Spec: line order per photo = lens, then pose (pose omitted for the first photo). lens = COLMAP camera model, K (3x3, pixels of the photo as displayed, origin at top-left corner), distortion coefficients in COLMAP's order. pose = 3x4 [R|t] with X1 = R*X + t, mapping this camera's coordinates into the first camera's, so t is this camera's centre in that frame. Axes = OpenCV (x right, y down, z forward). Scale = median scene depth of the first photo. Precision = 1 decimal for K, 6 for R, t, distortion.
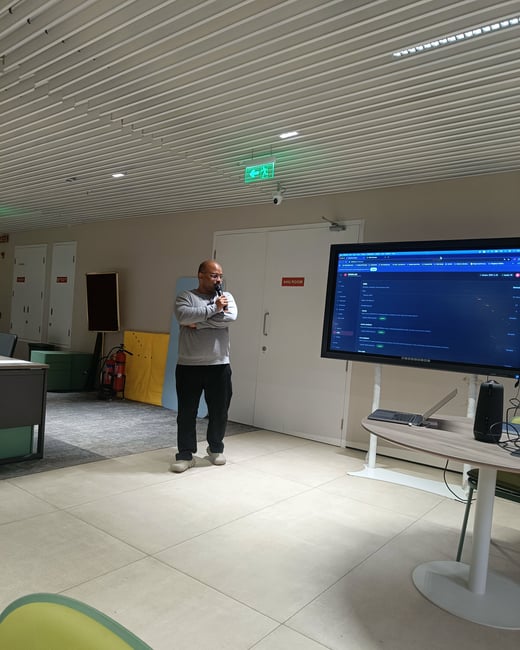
lens RADIAL K [[479.9, 0, 262.1], [0, 479.9, 349.3], [0, 0, 1]] dist [0.003152, -0.000789]
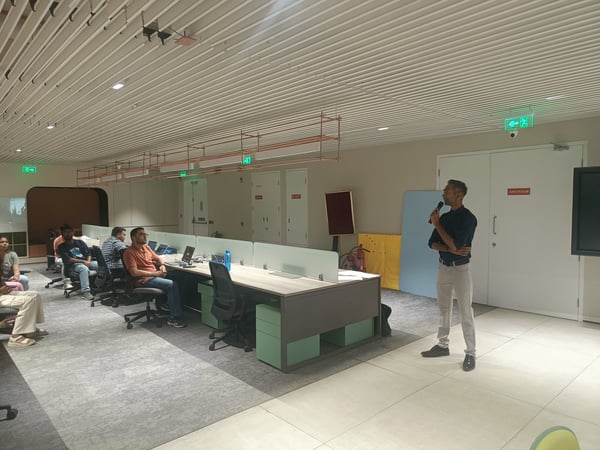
lens RADIAL K [[416.3, 0, 291.6], [0, 416.3, 225.1], [0, 0, 1]] dist [0.011821, -0.001923]
pose [[0.977751, -0.076117, -0.195470, -0.411279], [0.077104, 0.997020, -0.002565, -0.124876], [0.195083, -0.012564, 0.980706, -0.272901]]
